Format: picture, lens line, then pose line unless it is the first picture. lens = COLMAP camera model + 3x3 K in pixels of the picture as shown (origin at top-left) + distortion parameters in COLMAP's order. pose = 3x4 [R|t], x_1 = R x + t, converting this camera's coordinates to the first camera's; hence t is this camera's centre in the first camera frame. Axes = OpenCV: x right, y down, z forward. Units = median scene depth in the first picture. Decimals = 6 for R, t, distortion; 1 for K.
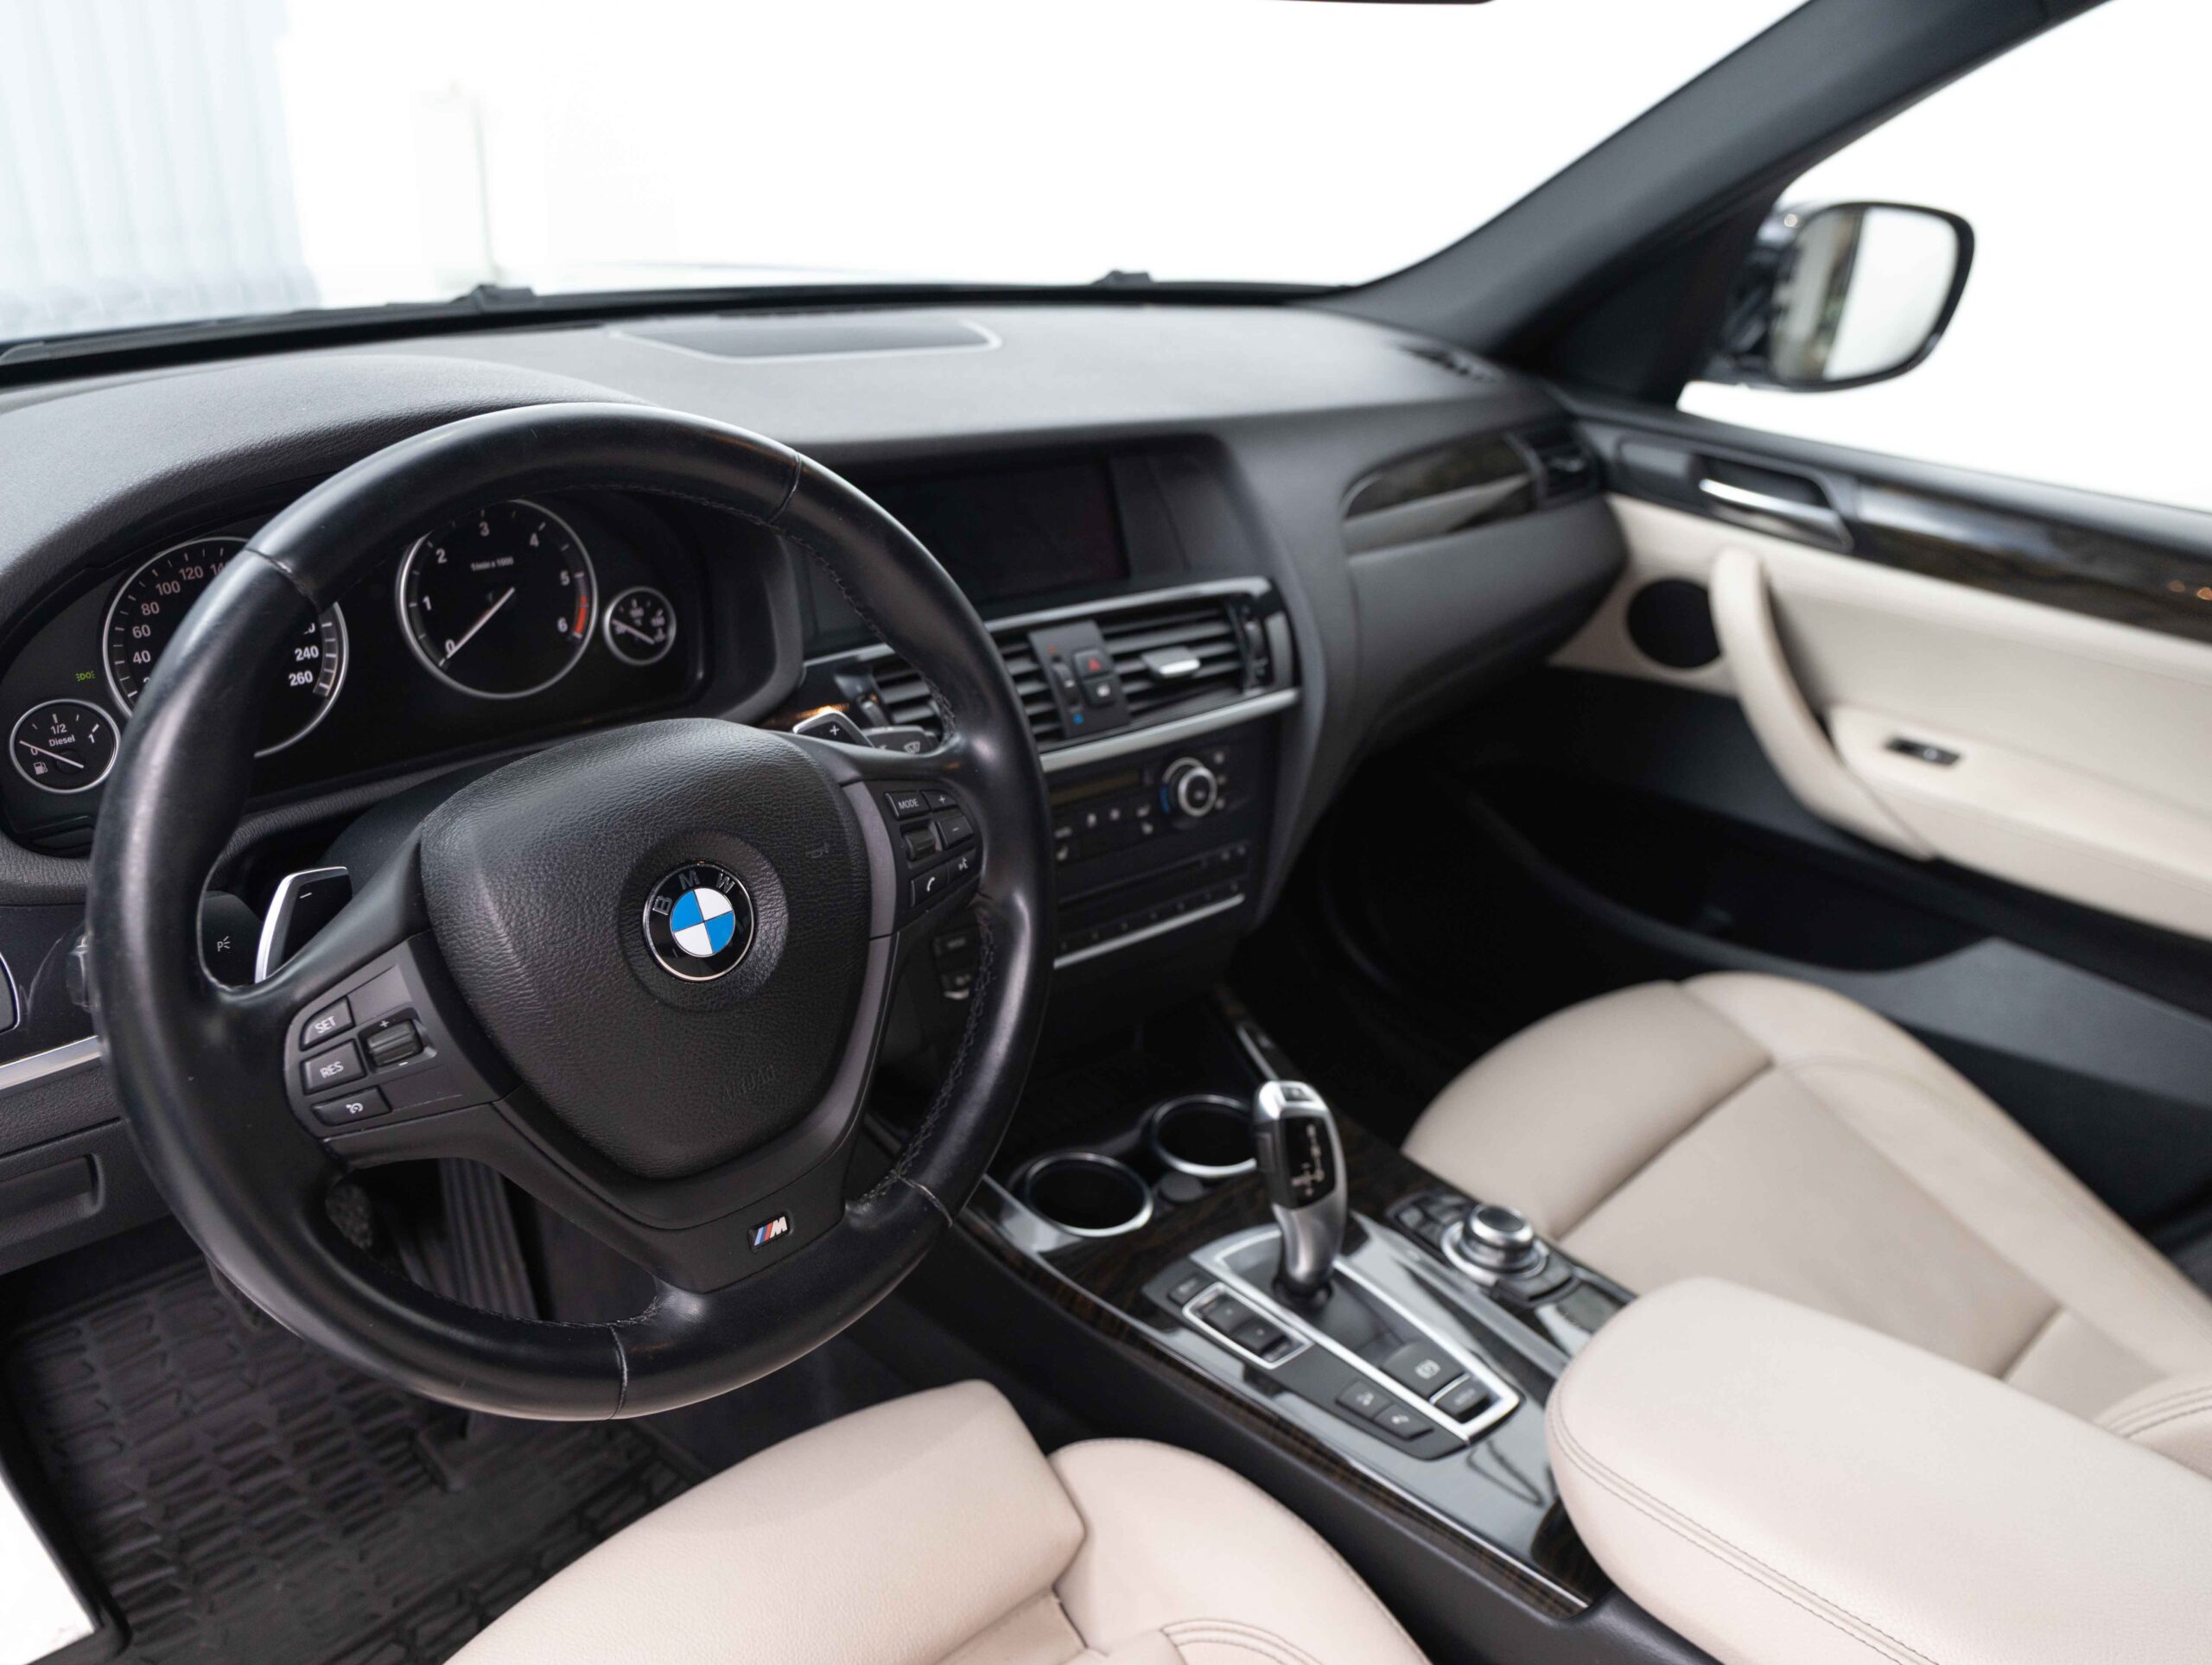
lens RADIAL K [[1552.6, 0, 1064.7], [0, 1552.6, 790.3], [0, 0, 1]] dist [-0.002916, -0.007235]
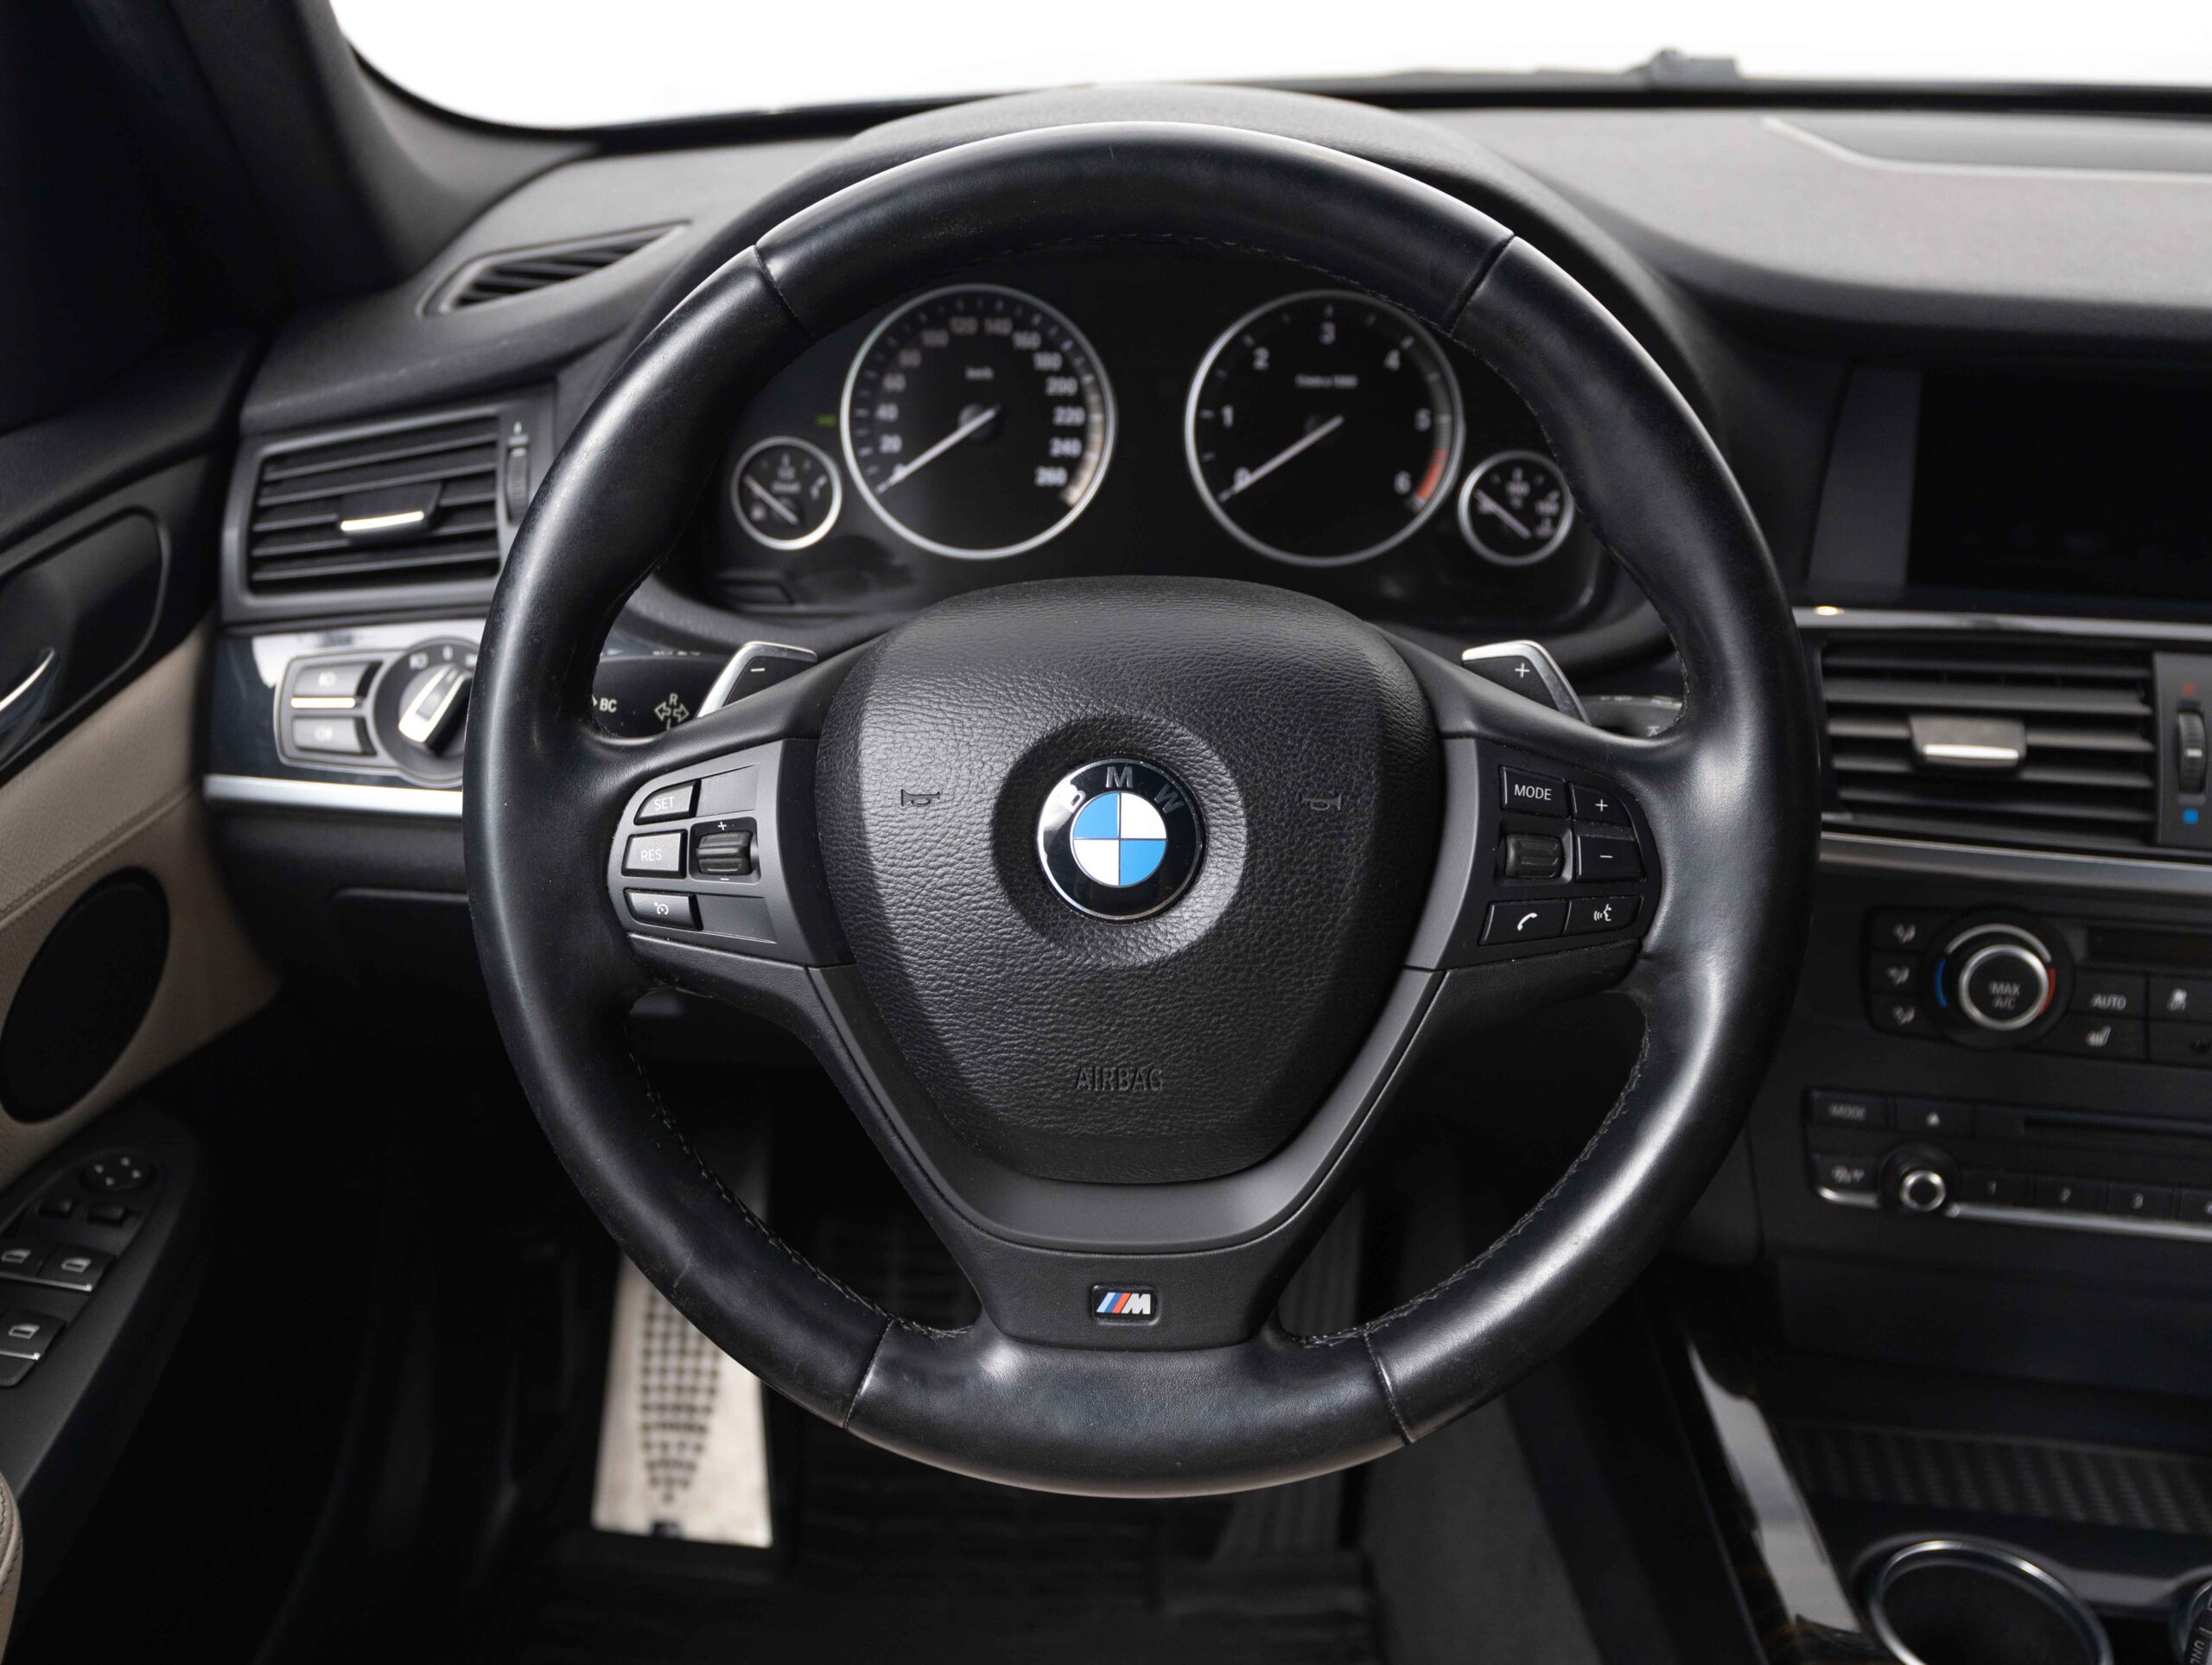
lens RADIAL K [[2244.0, 0, 1099.2], [0, 2244.0, 835.2], [0, 0, 1]] dist [0.006424, 0.000000]
pose [[0.689880, 0.263394, -0.674306, 0.311946], [-0.276654, 0.956684, 0.090651, -0.005598], [0.668975, 0.124011, 0.732866, 0.159389]]
